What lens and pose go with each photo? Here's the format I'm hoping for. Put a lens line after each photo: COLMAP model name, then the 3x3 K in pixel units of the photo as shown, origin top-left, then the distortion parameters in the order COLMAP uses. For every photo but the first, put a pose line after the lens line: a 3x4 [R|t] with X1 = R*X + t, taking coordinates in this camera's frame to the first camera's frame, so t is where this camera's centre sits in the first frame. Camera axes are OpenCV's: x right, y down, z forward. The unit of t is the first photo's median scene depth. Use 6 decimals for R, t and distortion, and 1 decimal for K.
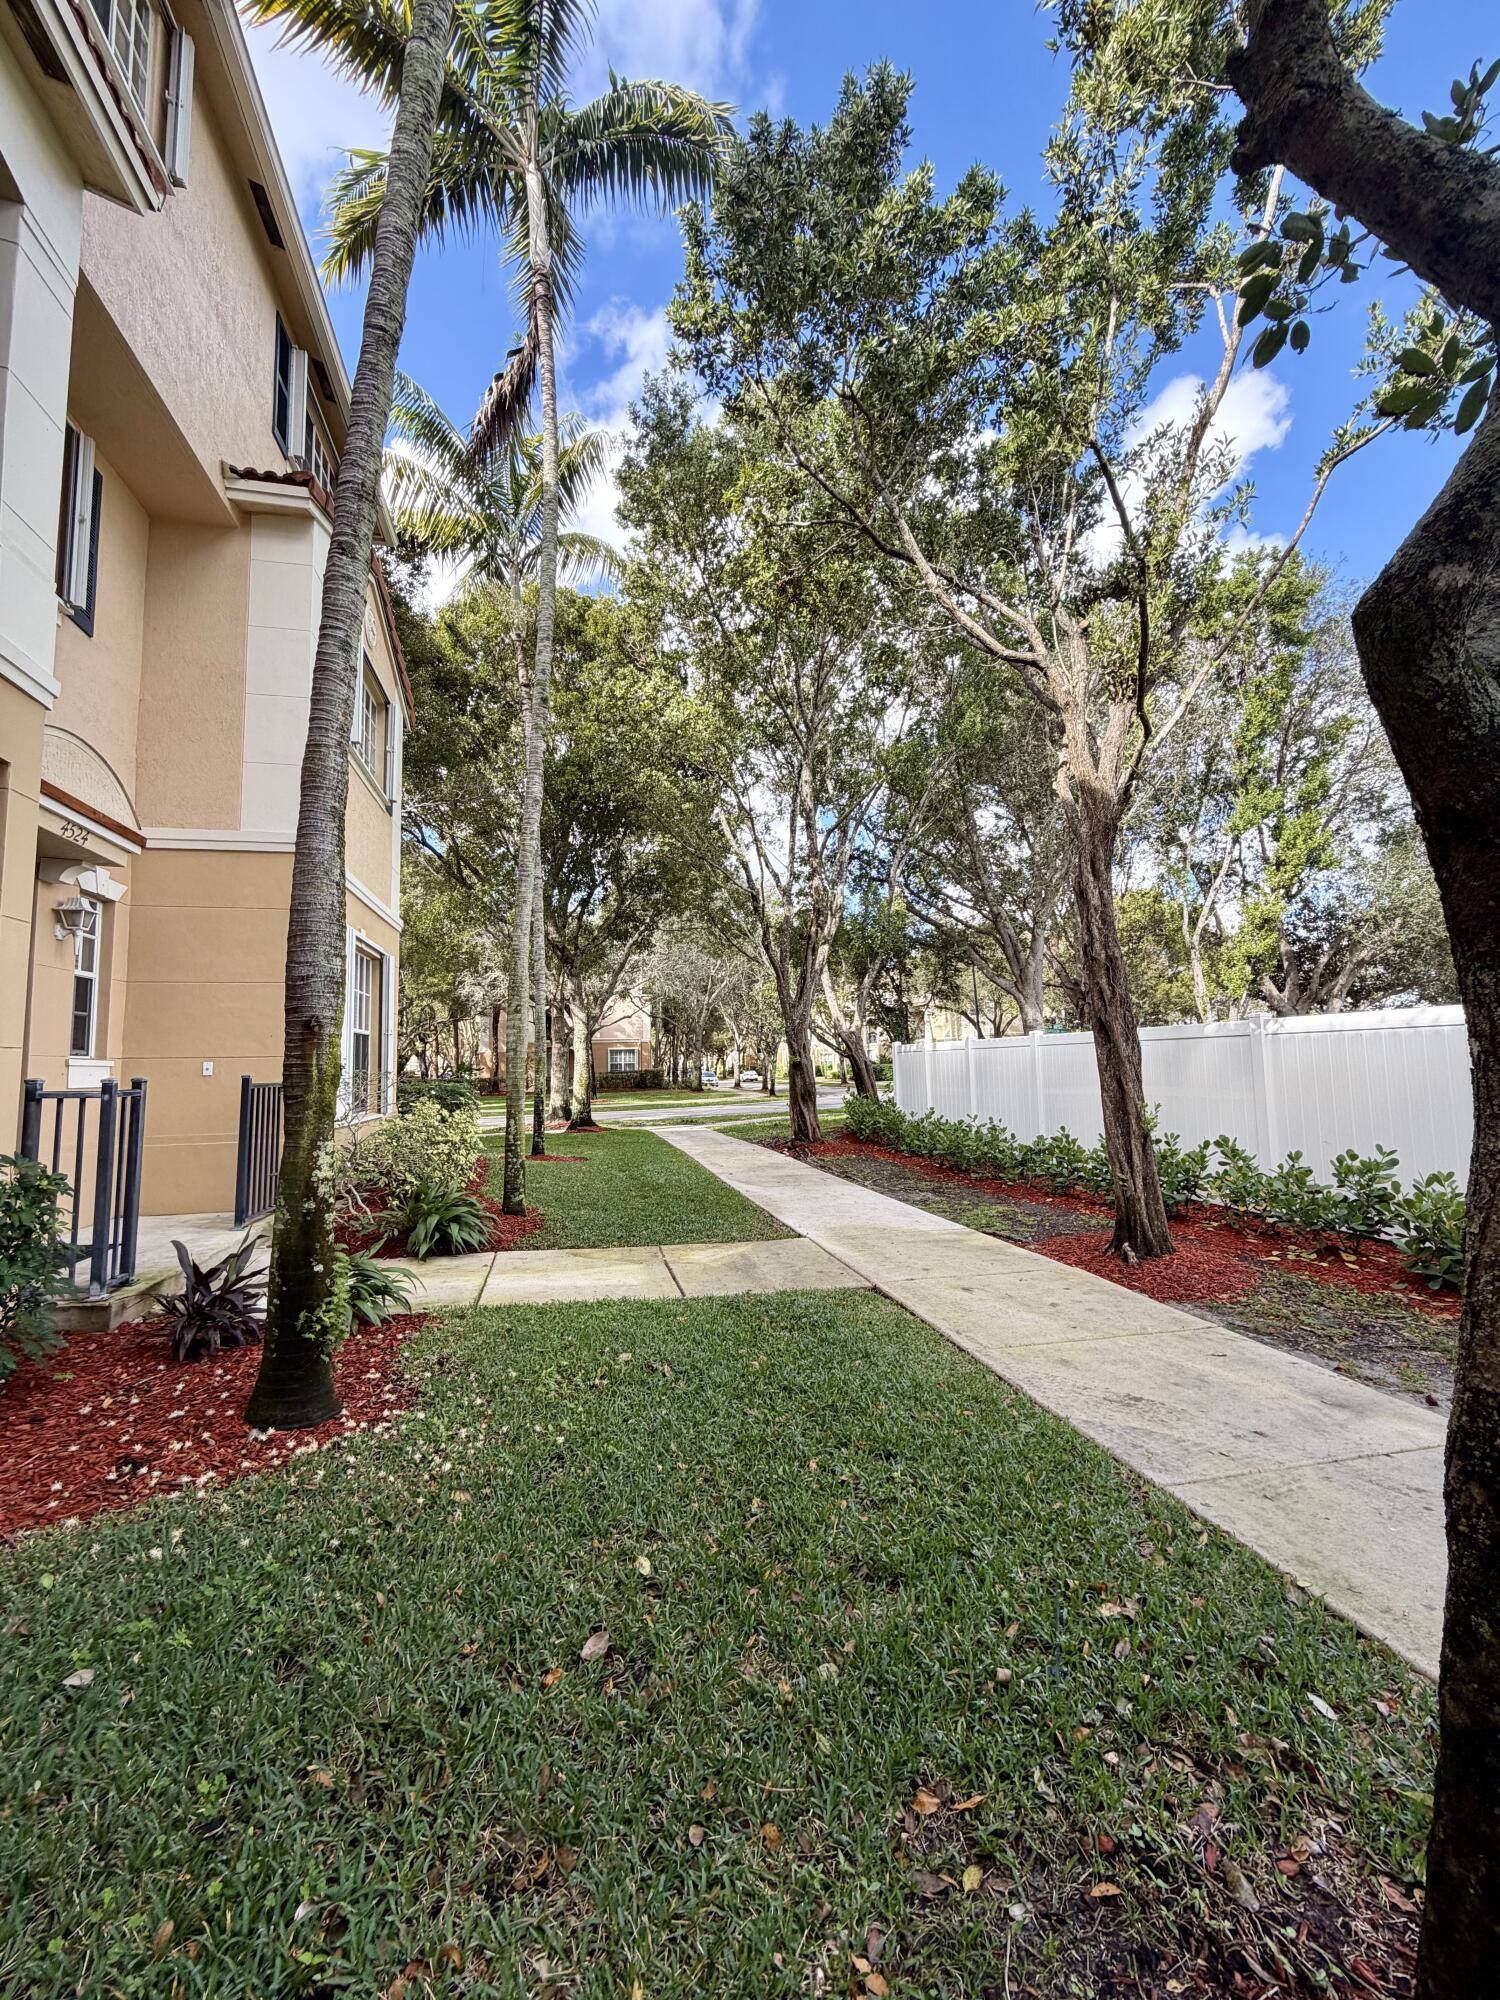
lens RADIAL K [[795.5, 0, 745.8], [0, 795.5, 994.4], [0, 0, 1]] dist [-0.000298, 0.000265]
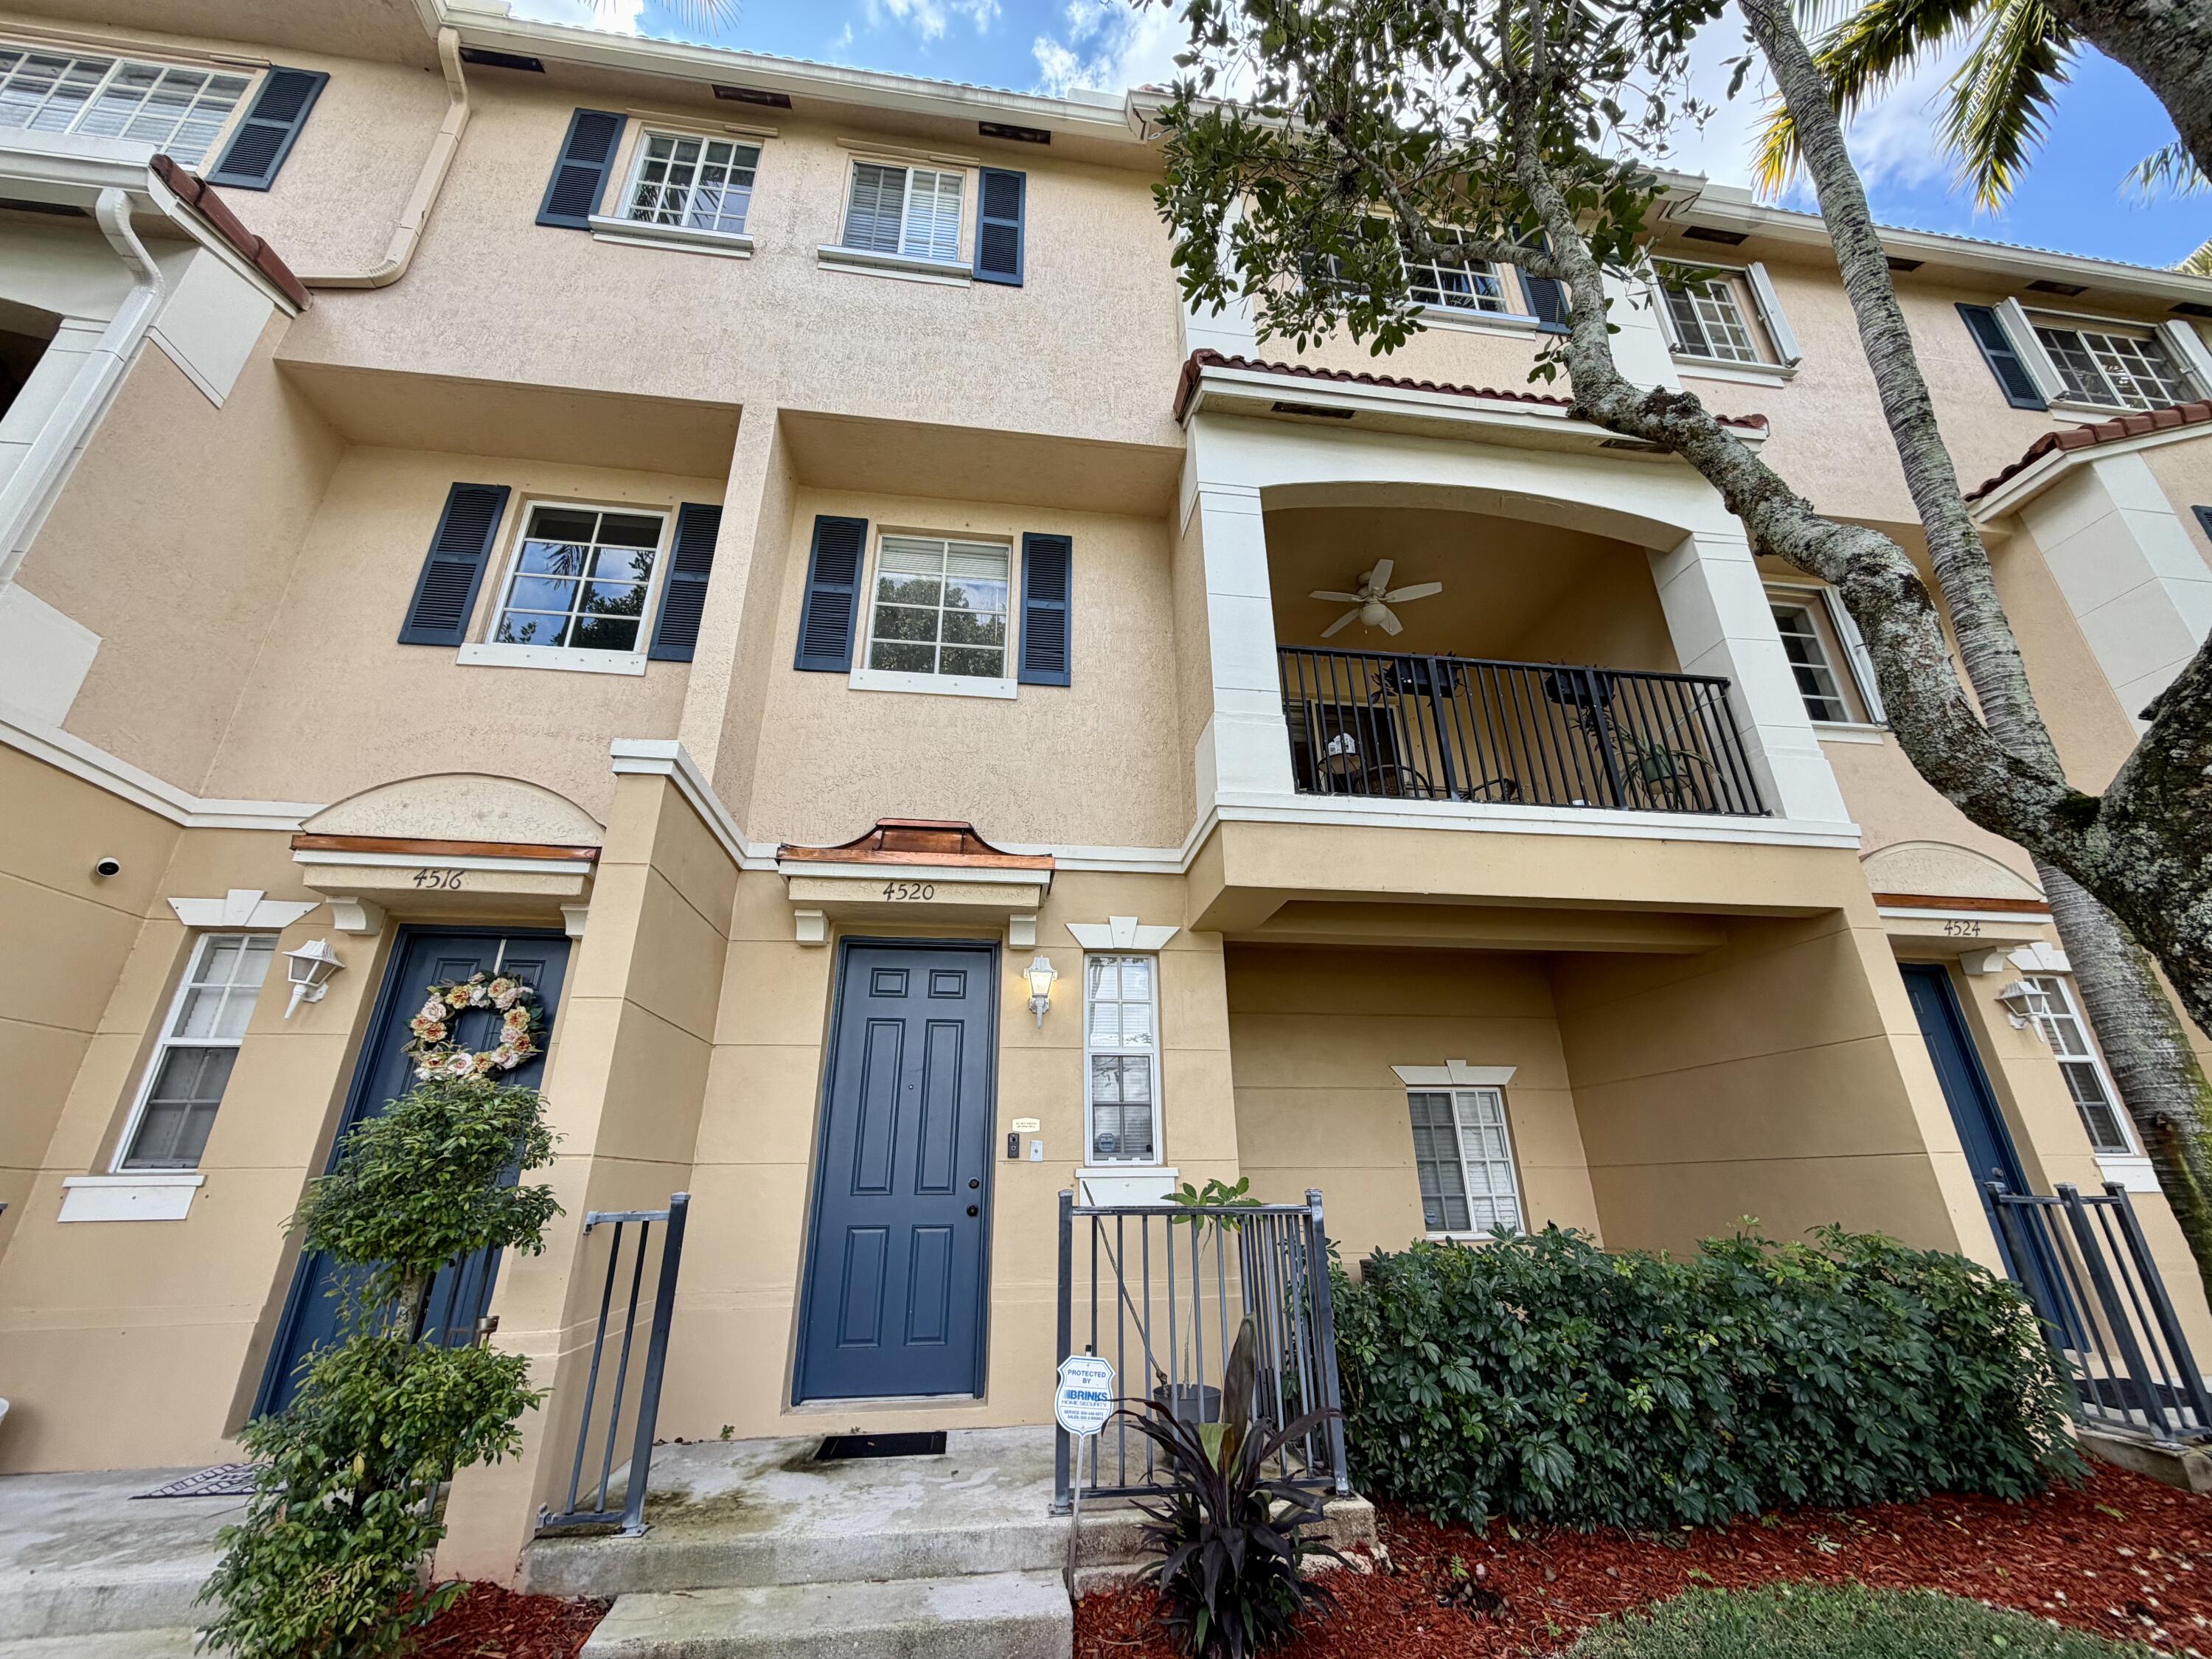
lens RADIAL K [[879.8, 0, 1101.8], [0, 879.8, 834.8], [0, 0, 1]] dist [-0.000298, 0.000265]
pose [[-0.085801, -0.356084, -0.930507, 0.327734], [0.105051, 0.925511, -0.363859, -0.014471], [0.990759, -0.128970, -0.042003, -0.043486]]
